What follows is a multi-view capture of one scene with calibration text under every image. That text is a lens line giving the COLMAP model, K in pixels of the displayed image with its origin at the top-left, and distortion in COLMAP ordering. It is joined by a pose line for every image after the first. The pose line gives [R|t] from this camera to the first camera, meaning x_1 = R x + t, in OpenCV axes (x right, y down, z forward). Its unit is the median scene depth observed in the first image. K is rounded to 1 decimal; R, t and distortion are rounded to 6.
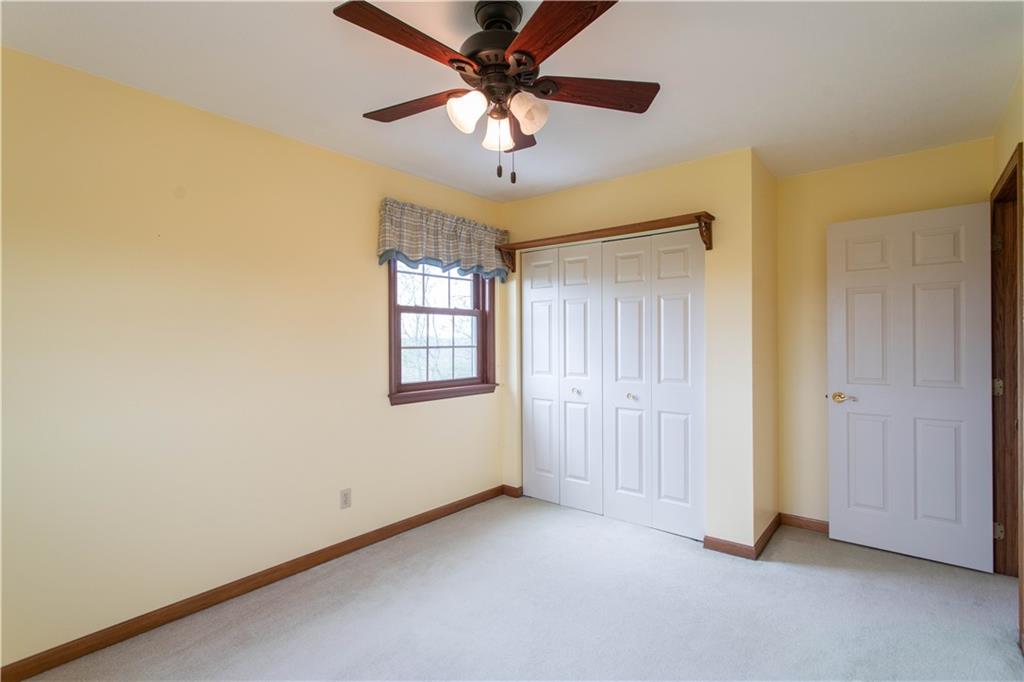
lens RADIAL K [[482.8, 0, 512.0], [0, 482.8, 341.0], [0, 0, 1]] dist [-0.016201, 0.000065]
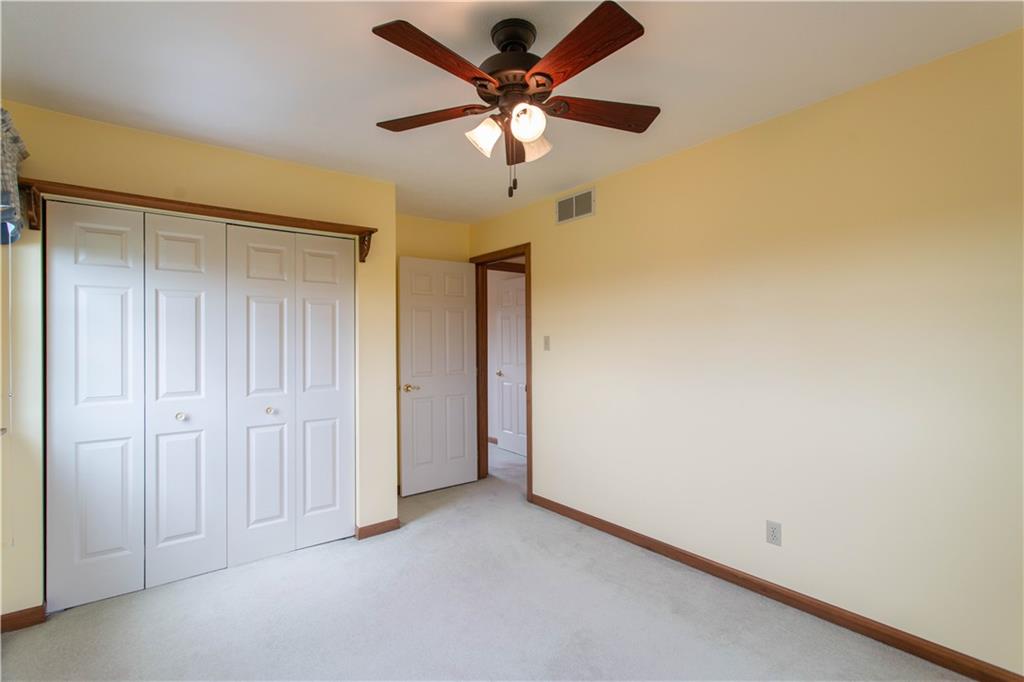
lens RADIAL K [[478.3, 0, 515.6], [0, 478.3, 343.0], [0, 0, 1]] dist [-0.010131, 0.001180]
pose [[0.209593, 0.001110, 0.977788, -0.508676], [0.012857, 0.999910, -0.003891, 0.001433], [-0.977704, 0.013387, 0.209560, 0.389500]]
